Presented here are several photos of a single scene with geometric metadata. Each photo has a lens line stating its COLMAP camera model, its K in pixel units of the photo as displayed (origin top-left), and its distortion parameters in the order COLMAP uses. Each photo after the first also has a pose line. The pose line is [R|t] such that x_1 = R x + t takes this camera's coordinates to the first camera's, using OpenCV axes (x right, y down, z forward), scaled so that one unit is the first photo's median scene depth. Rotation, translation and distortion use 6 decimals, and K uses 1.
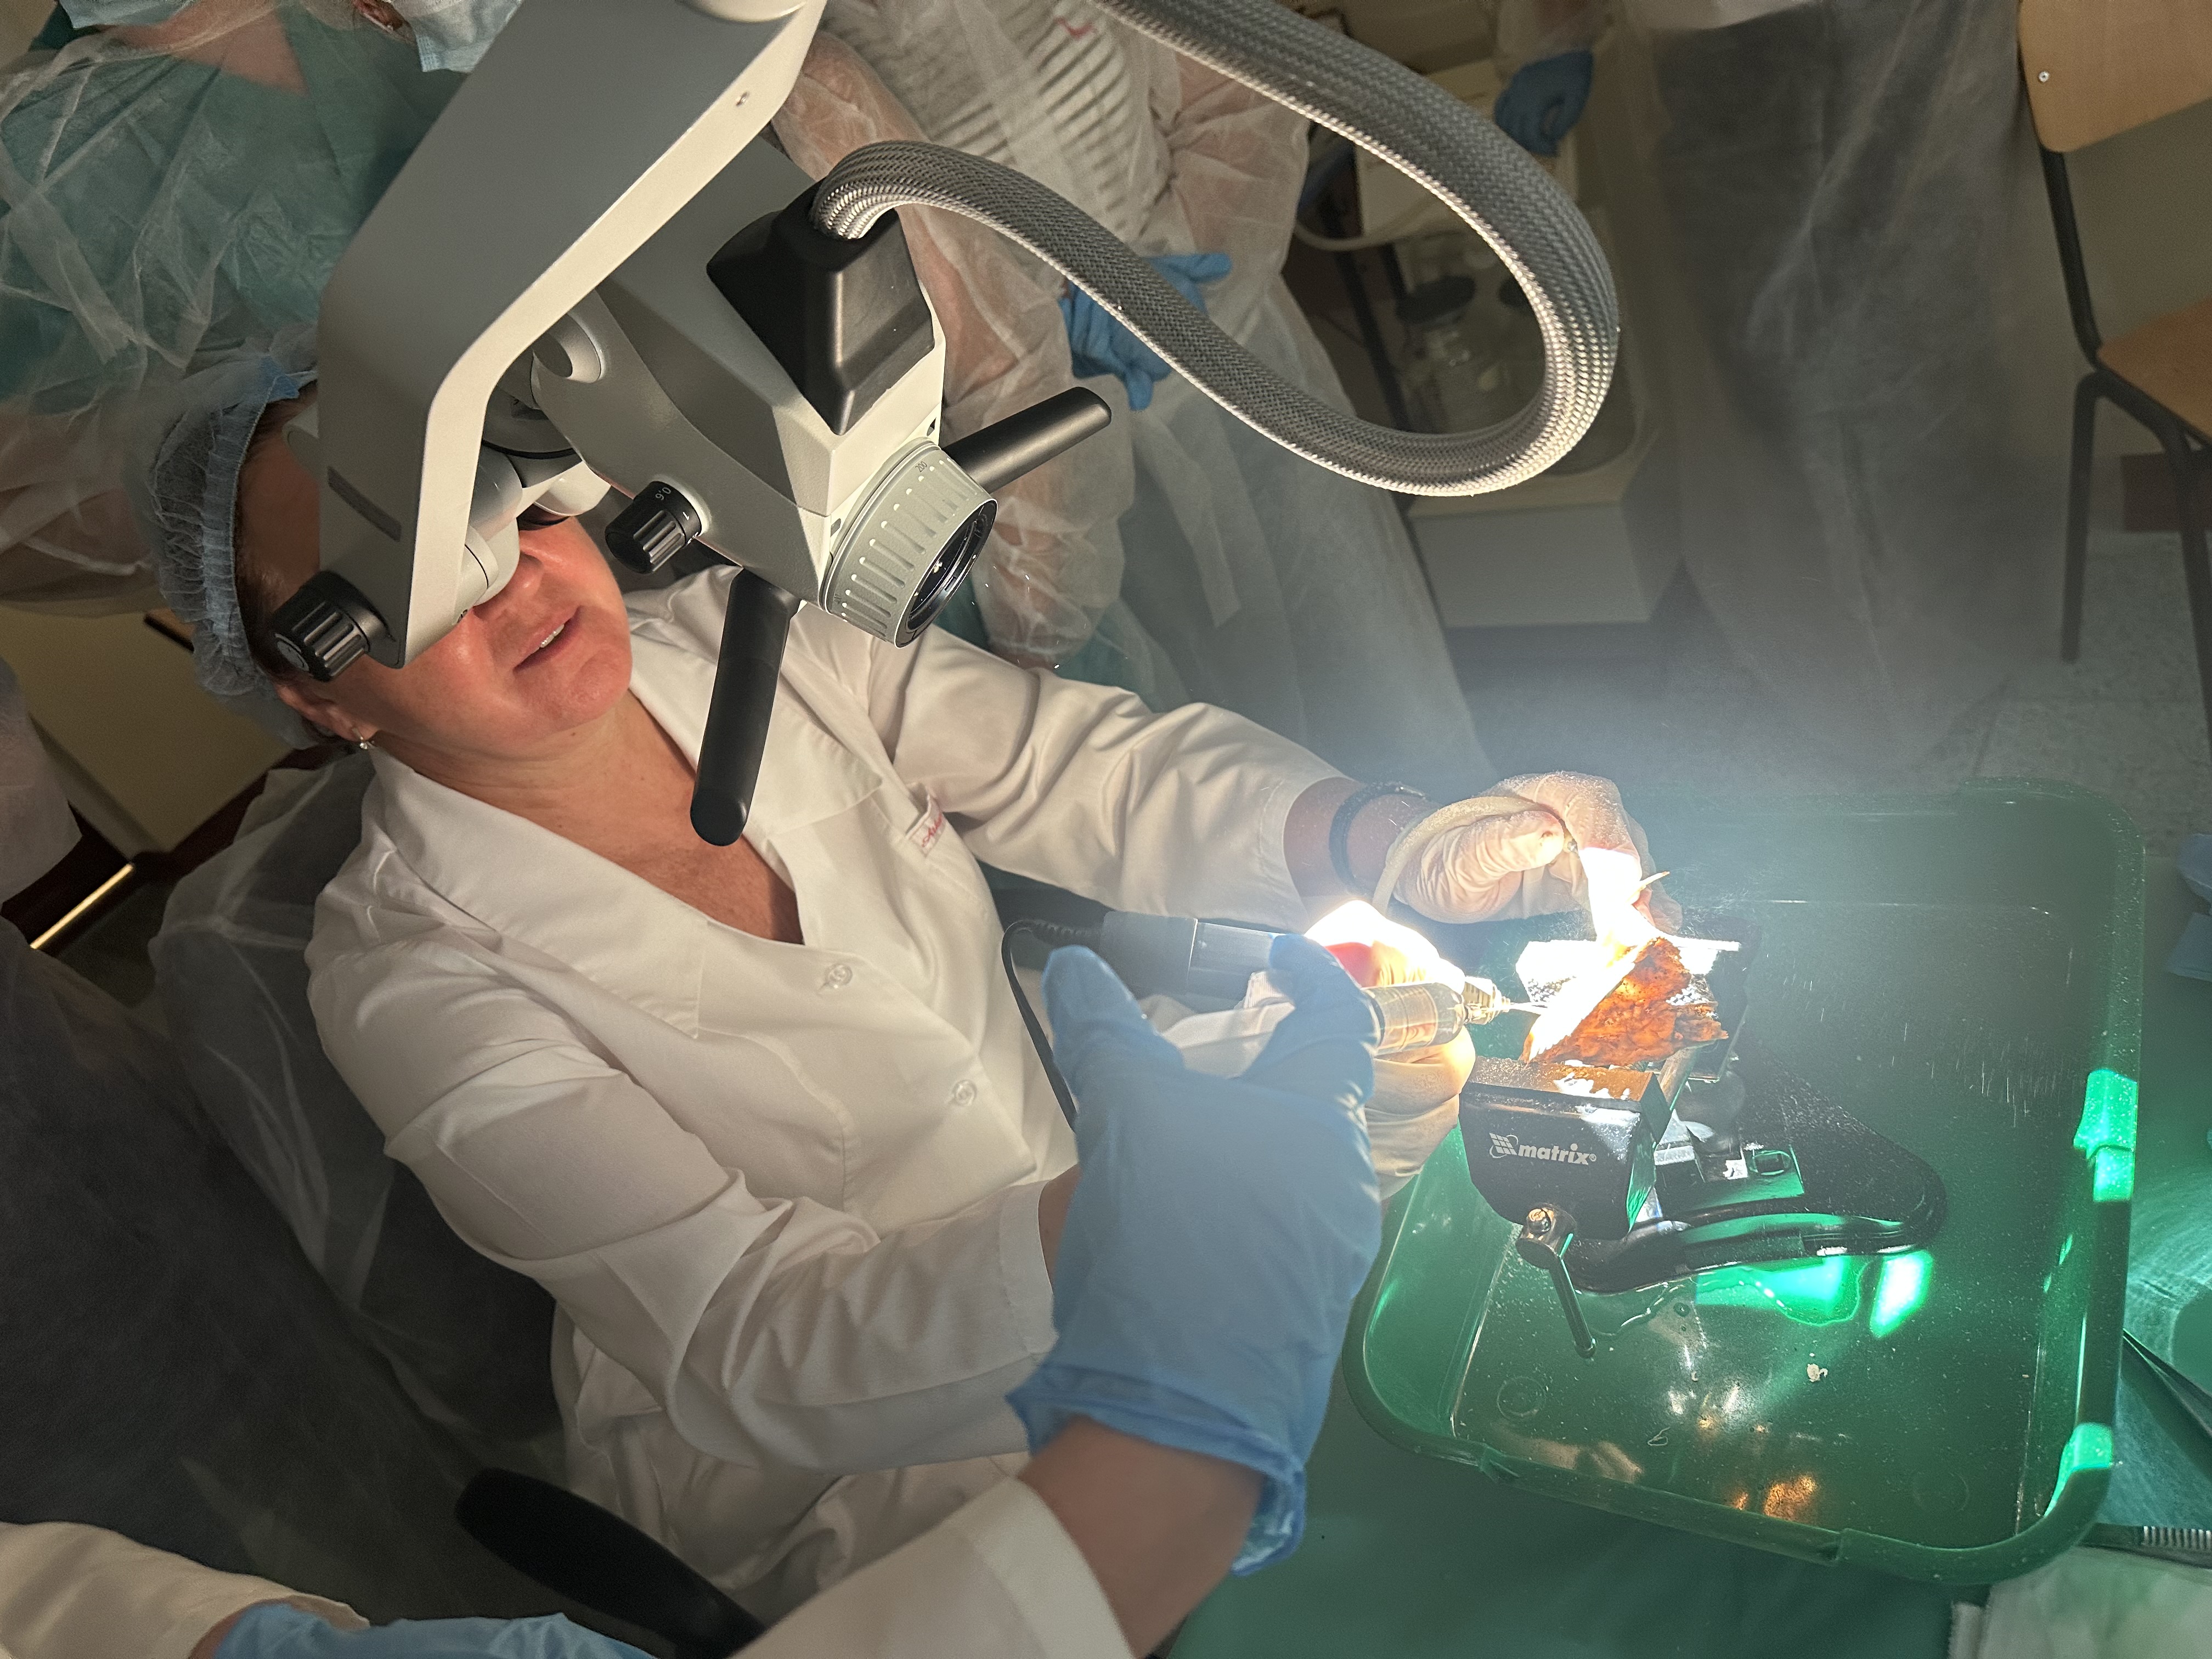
lens RADIAL K [[1581.3, 0, 1112.3], [0, 1581.3, 825.9], [0, 0, 1]] dist [0.048823, -0.038143]
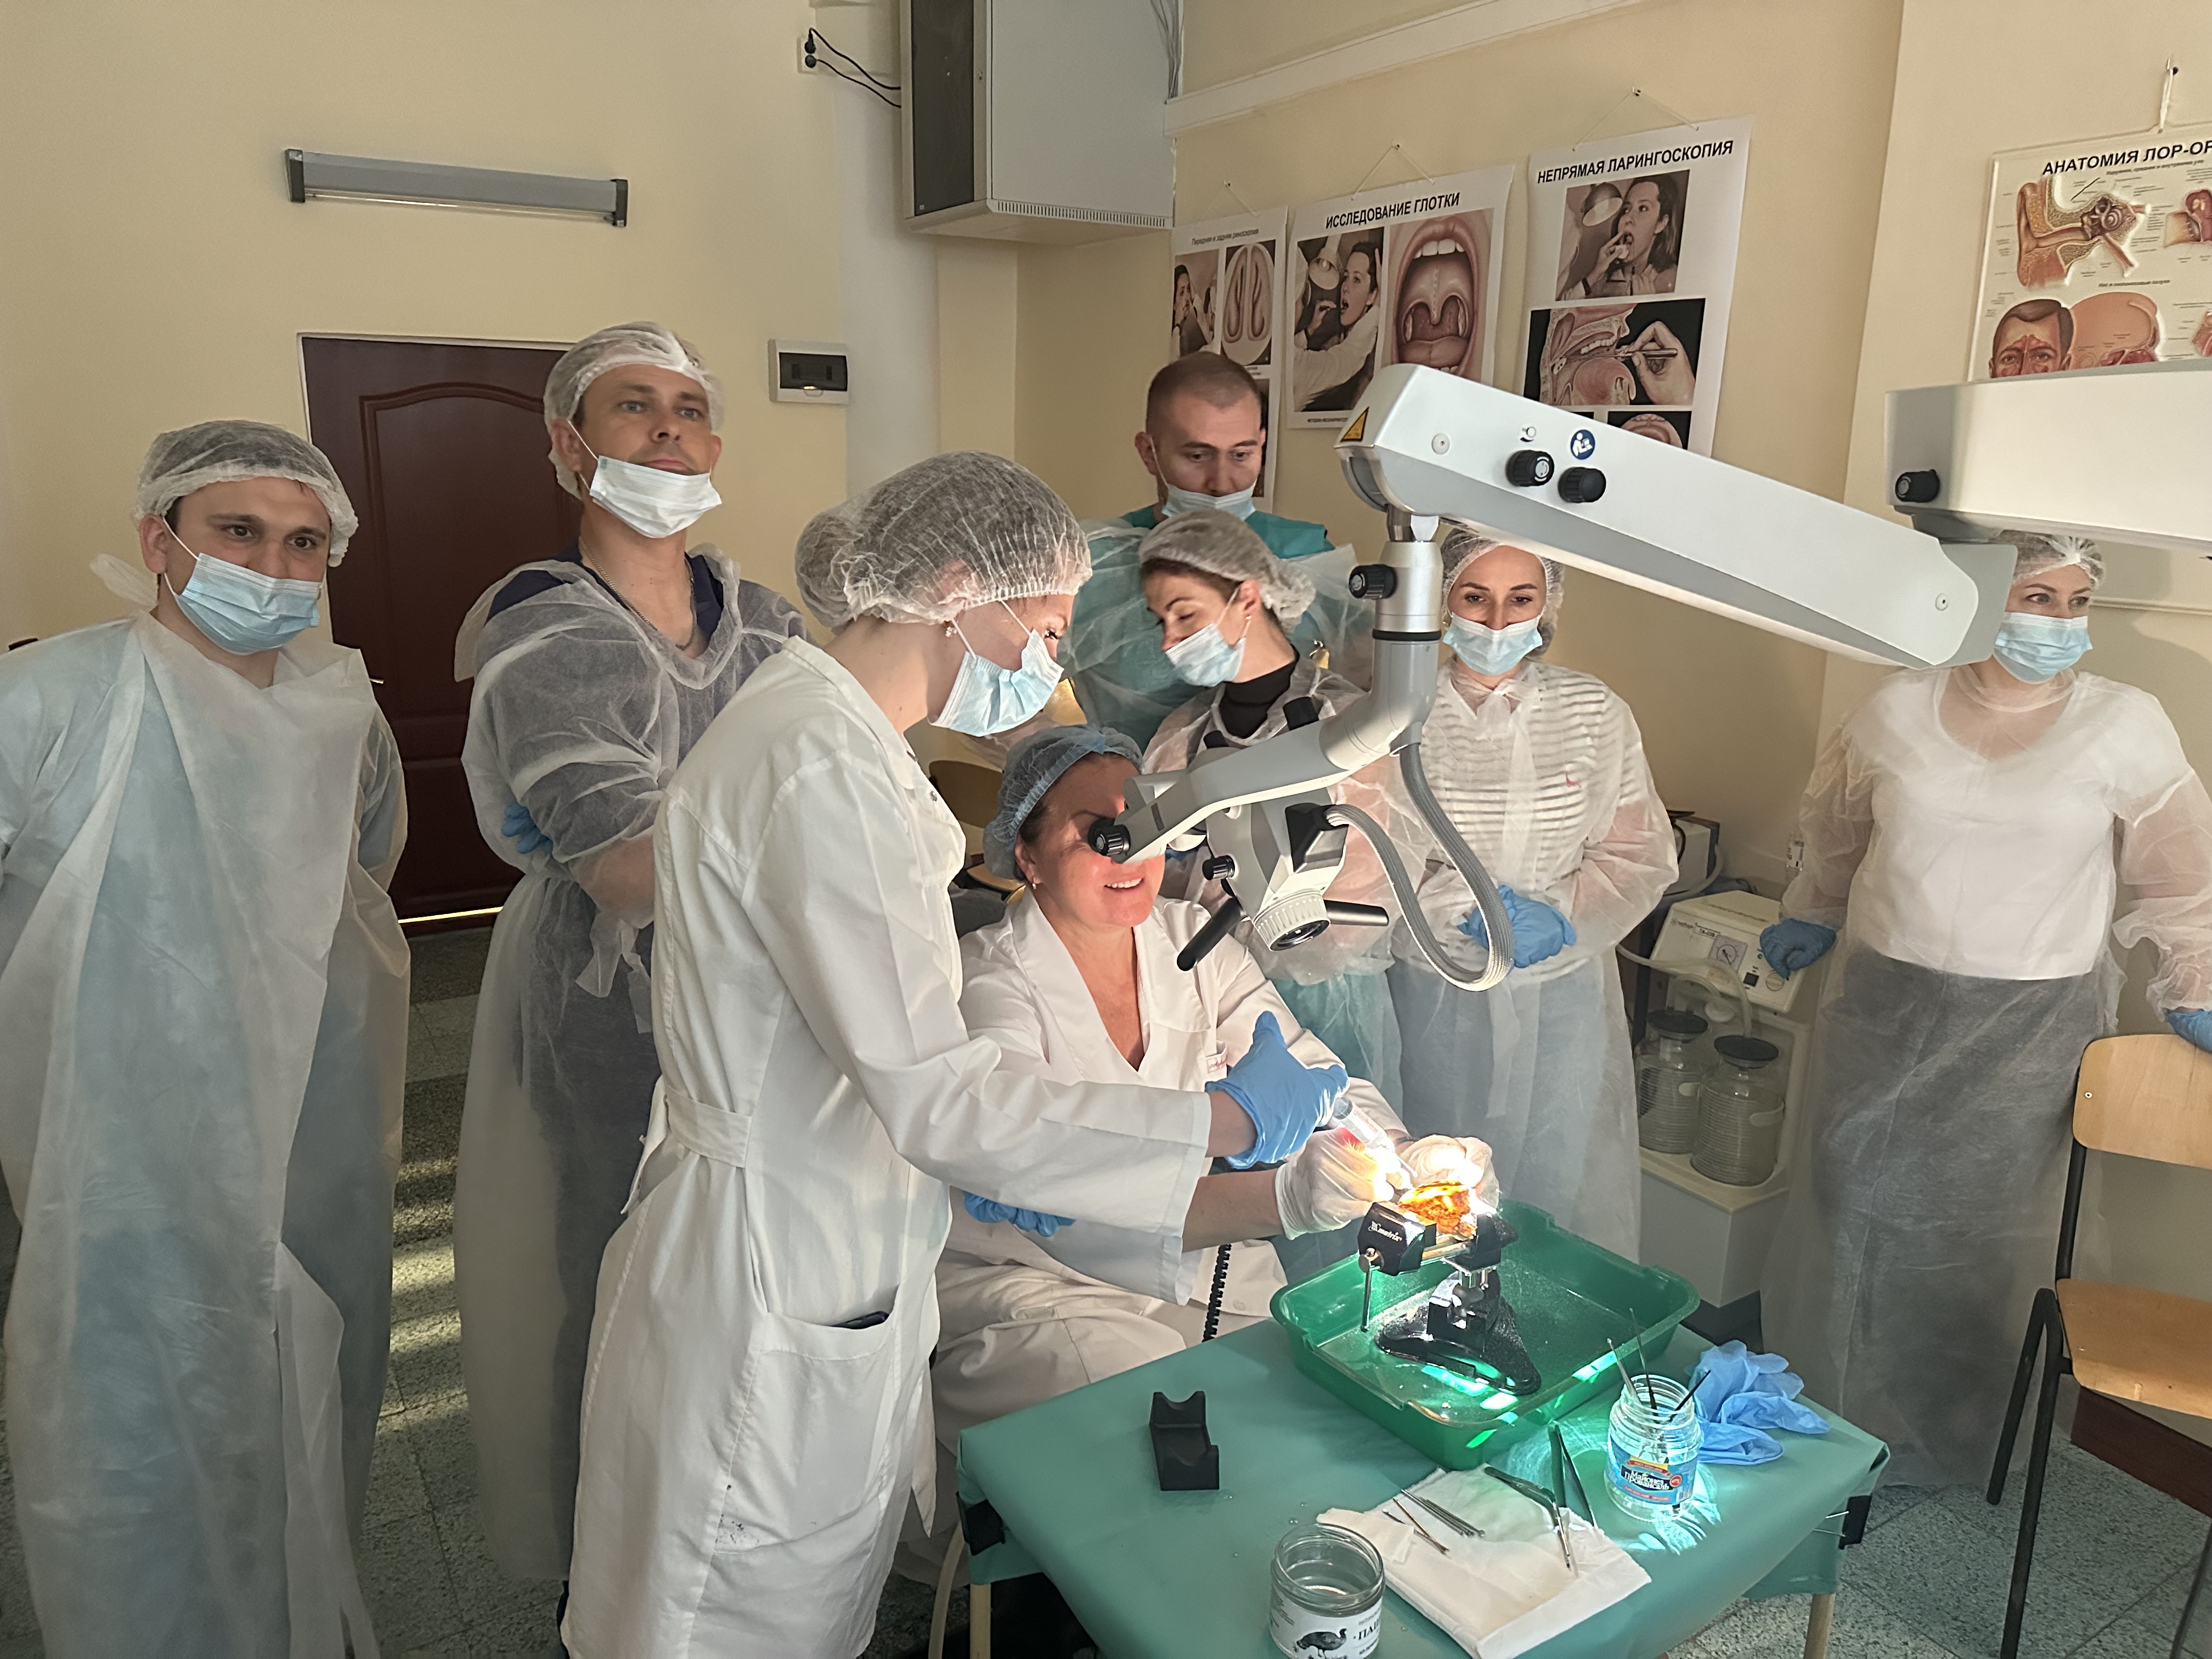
lens RADIAL K [[1581.3, 0, 1091.4], [0, 1581.3, 811.9], [0, 0, 1]] dist [0.048823, -0.038143]
pose [[0.830607, 0.486522, -0.270902, 0.172414], [-0.546956, 0.804126, -0.232853, 0.373728], [0.104552, 0.341581, 0.934019, -1.227441]]
